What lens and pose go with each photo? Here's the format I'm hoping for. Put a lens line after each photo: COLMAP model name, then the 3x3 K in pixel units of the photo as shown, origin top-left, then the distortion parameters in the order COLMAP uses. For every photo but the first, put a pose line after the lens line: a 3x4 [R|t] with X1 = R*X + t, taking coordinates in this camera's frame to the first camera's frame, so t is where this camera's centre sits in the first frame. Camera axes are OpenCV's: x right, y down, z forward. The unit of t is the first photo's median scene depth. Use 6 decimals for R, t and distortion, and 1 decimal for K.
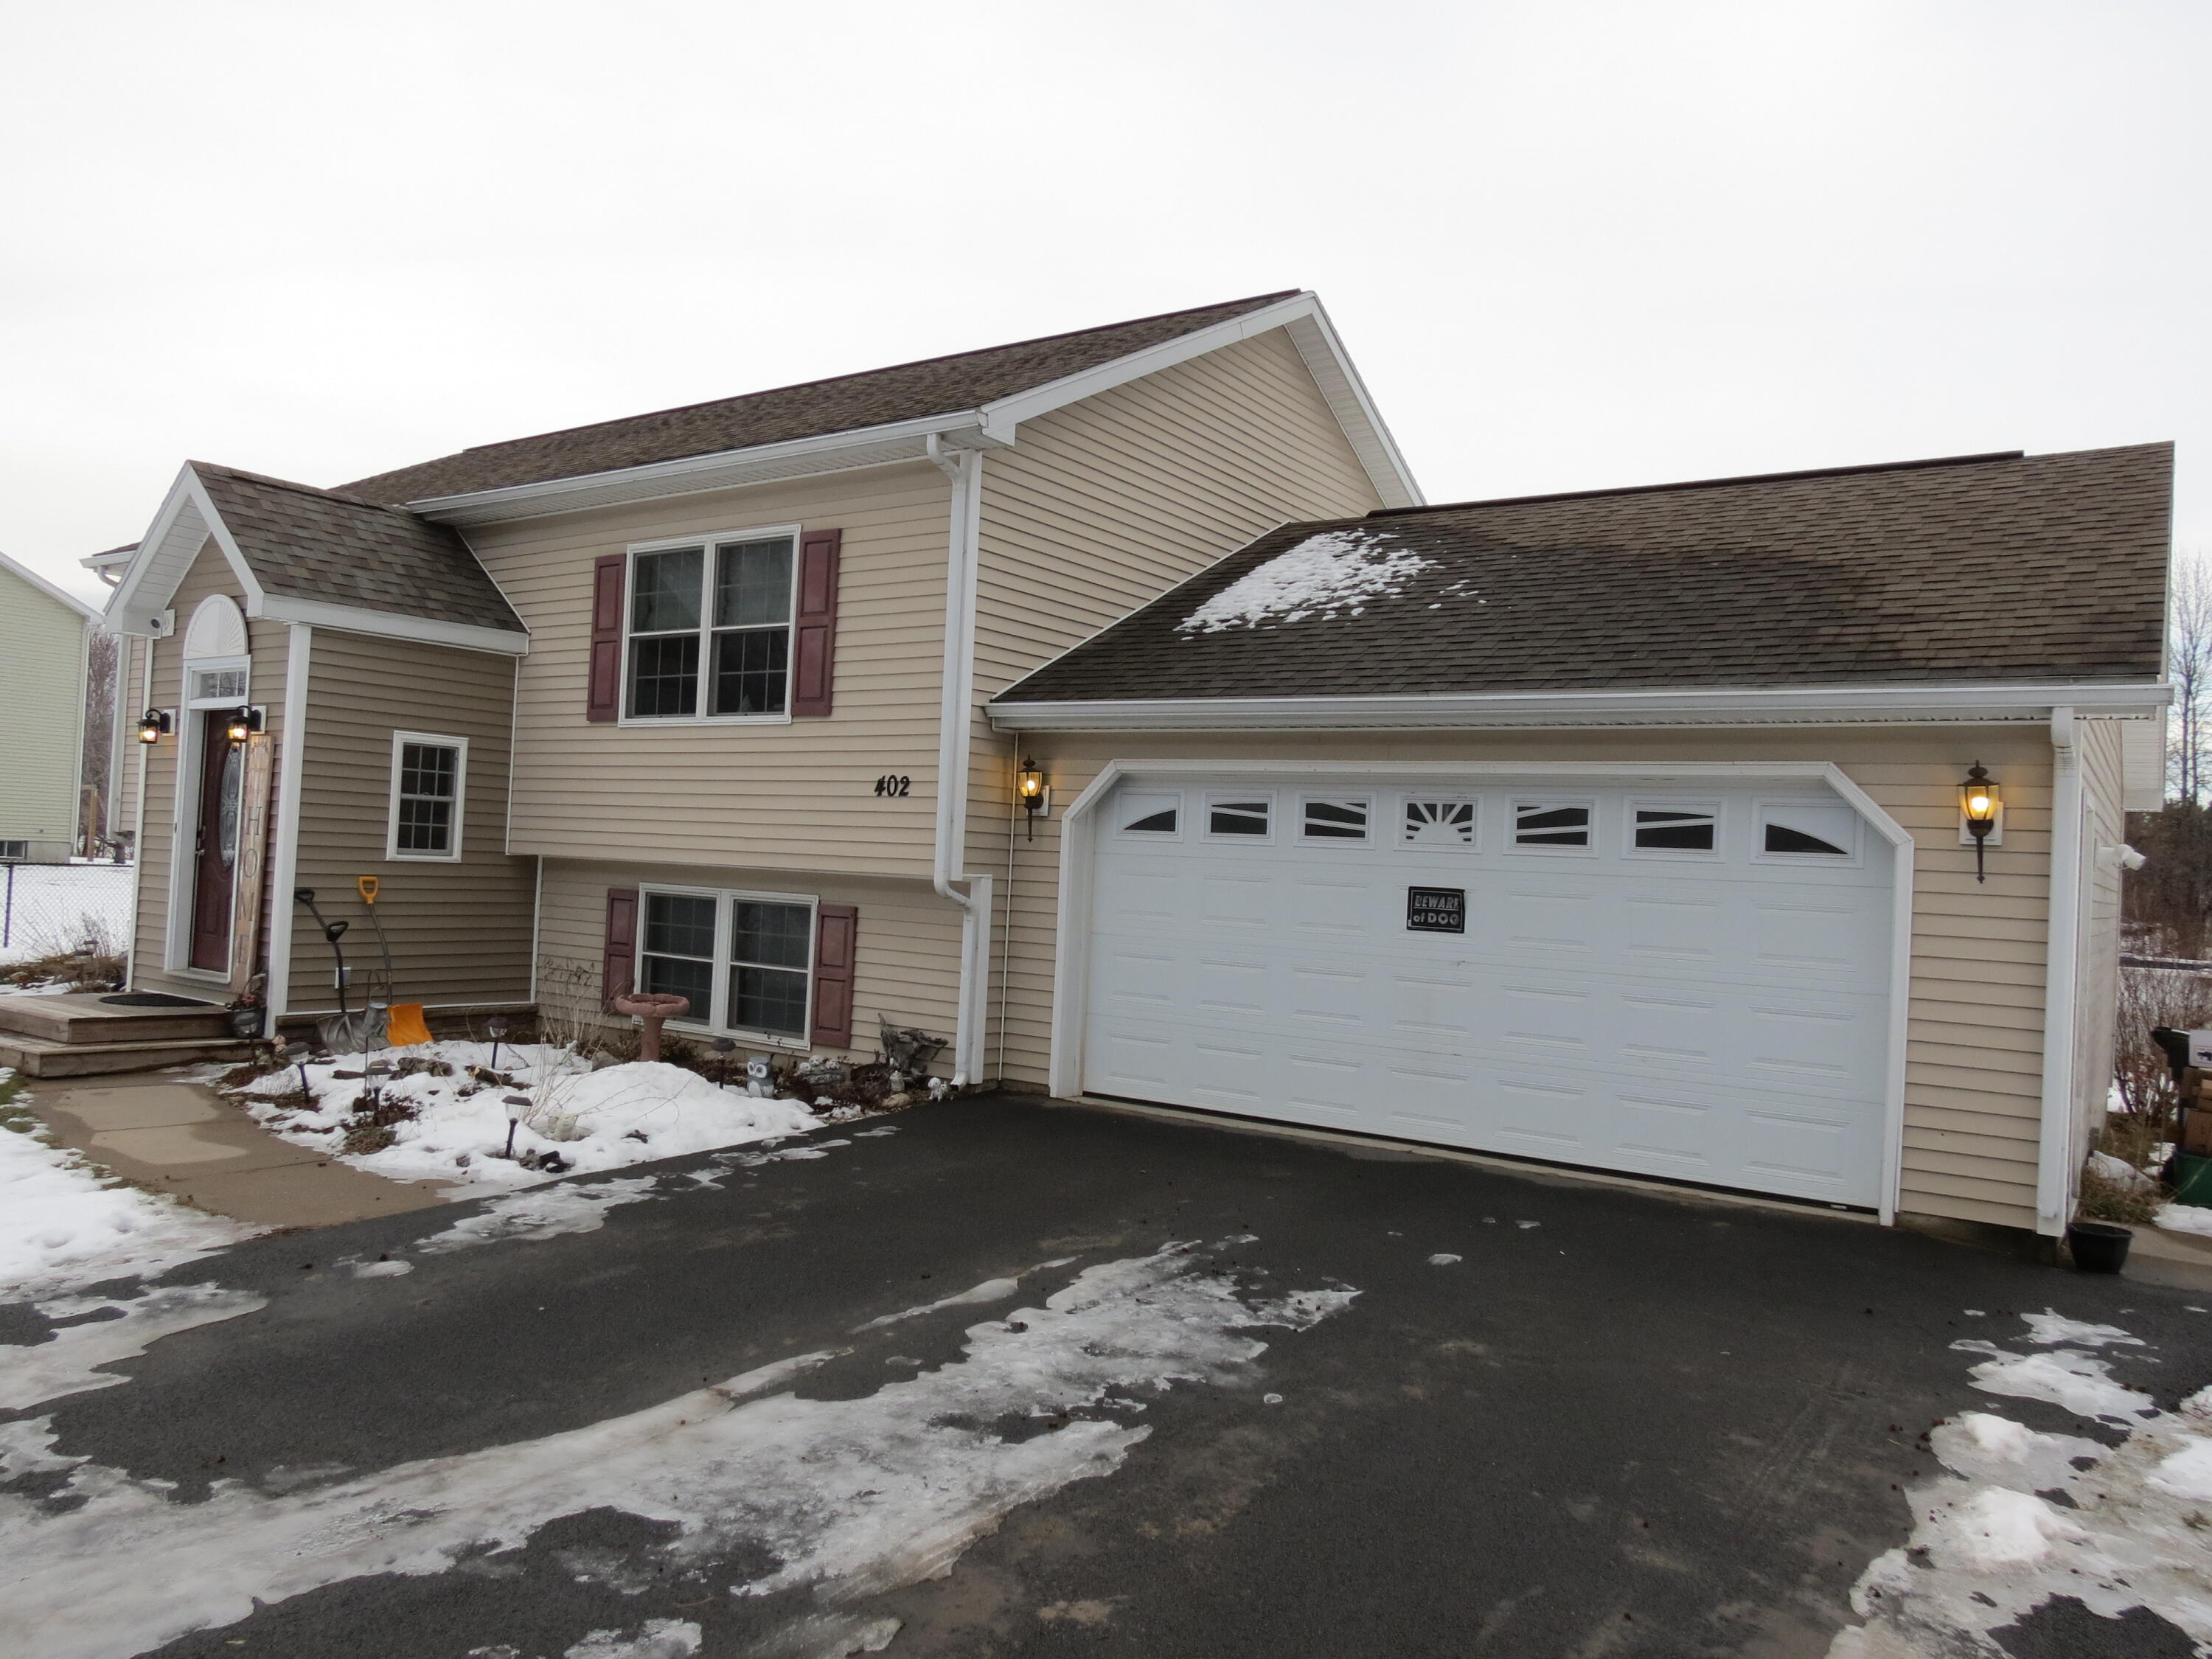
lens RADIAL K [[1570.5, 0, 1099.1], [0, 1570.5, 836.0], [0, 0, 1]] dist [-0.036365, 0.019774]
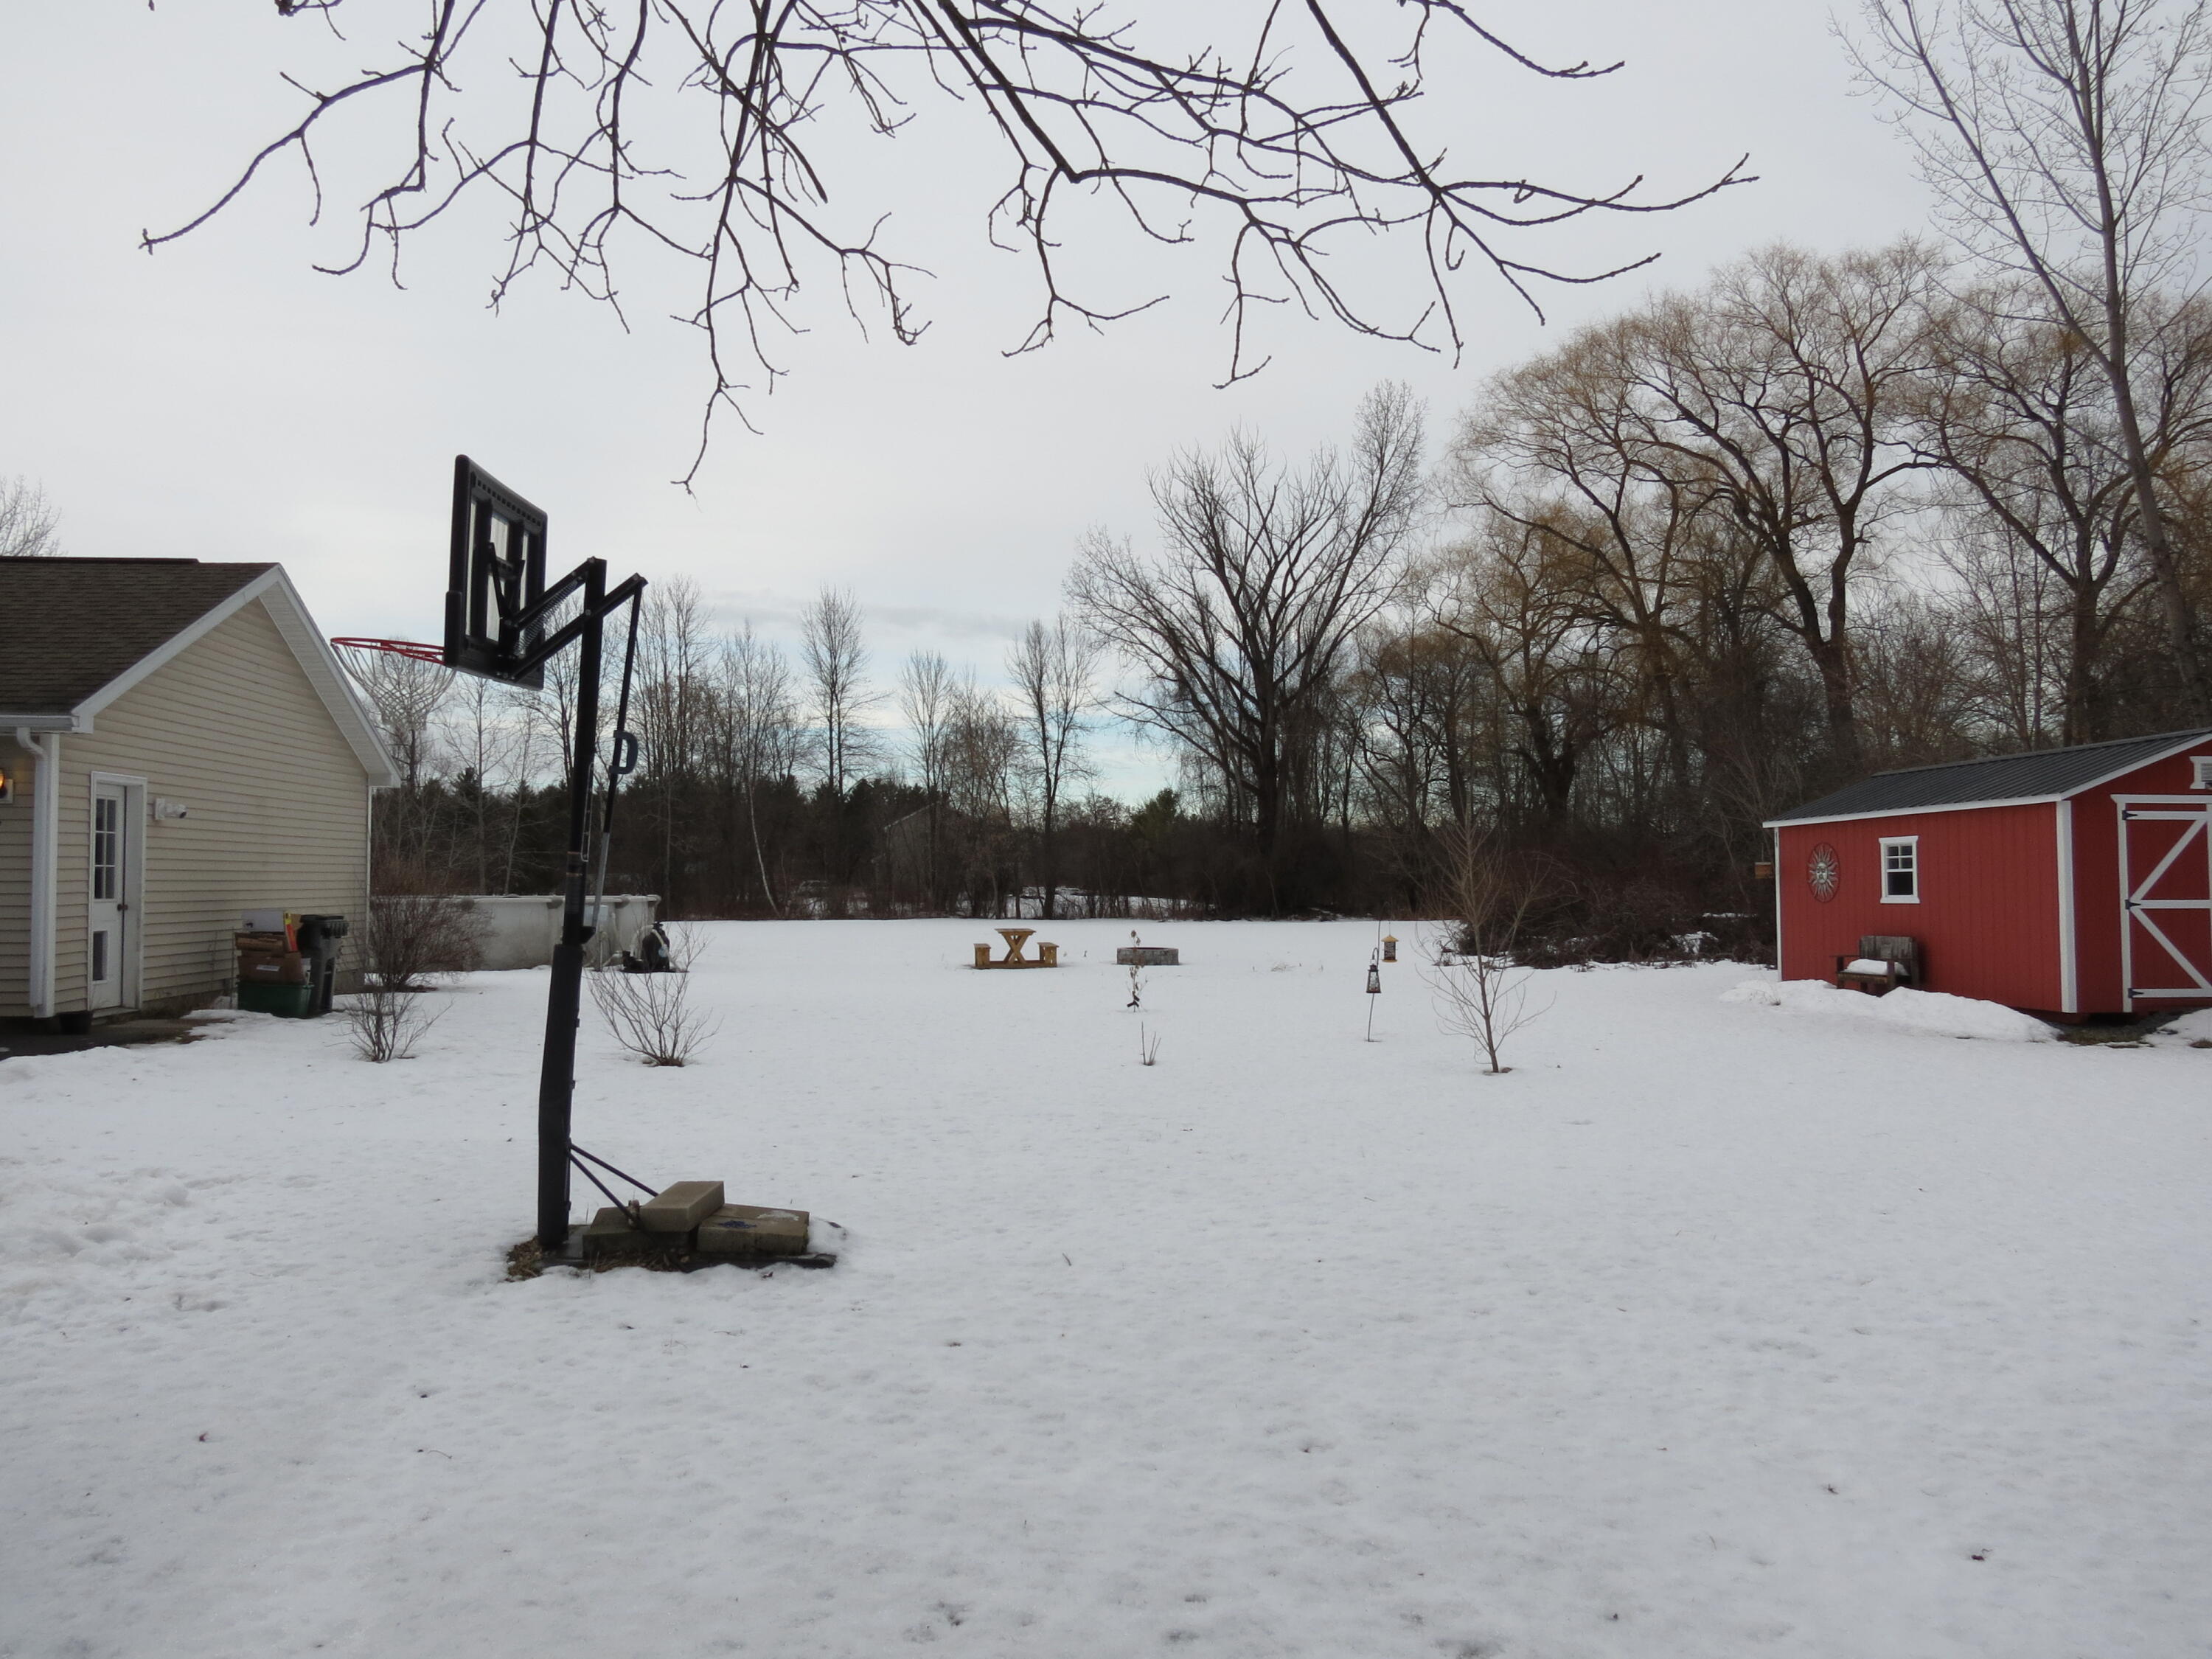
lens RADIAL K [[1570.5, 0, 1101.4], [0, 1570.5, 837.1], [0, 0, 1]] dist [-0.036365, 0.019774]
pose [[0.757301, -0.031794, 0.652291, 0.263600], [0.027842, 0.999478, 0.016392, 0.036013], [-0.652472, 0.005748, 0.757791, -0.831383]]
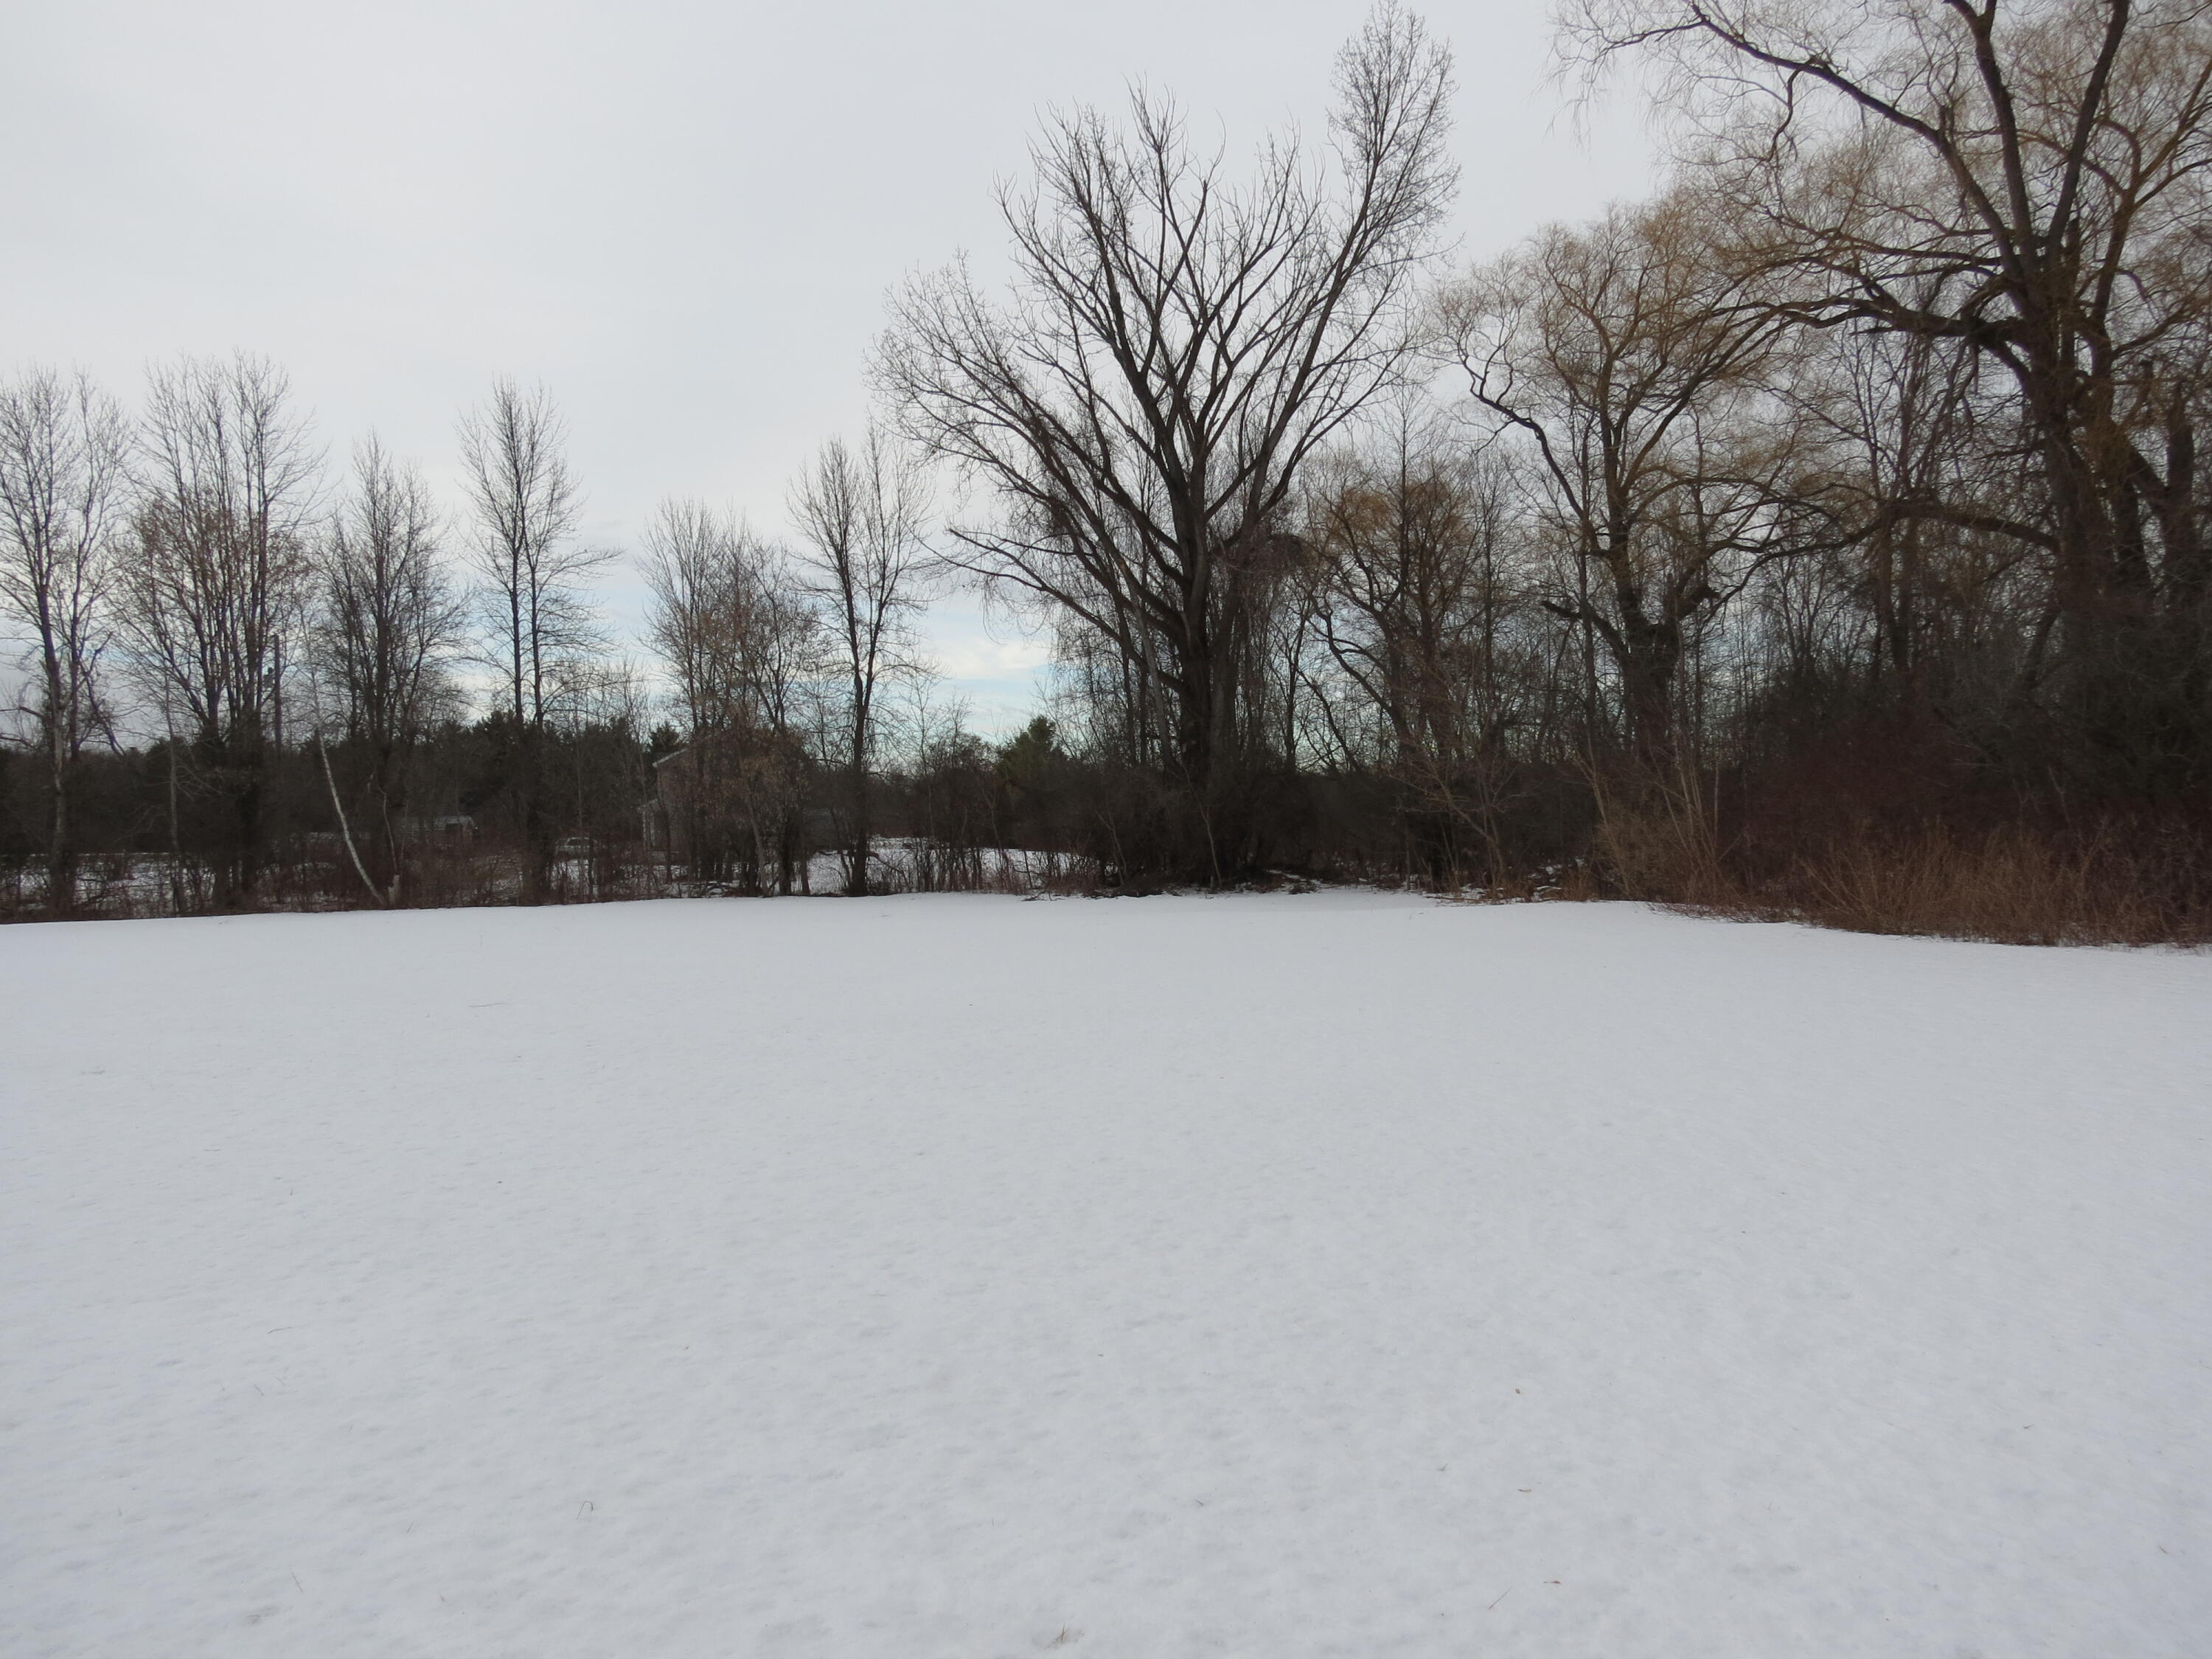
lens RADIAL K [[1570.5, 0, 1107.6], [0, 1570.5, 829.9], [0, 0, 1]] dist [-0.036365, 0.019774]
pose [[0.700853, -0.062432, 0.710568, 2.566927], [0.041026, 0.998041, 0.047225, 0.183164], [-0.712125, -0.003946, 0.702042, 1.595913]]
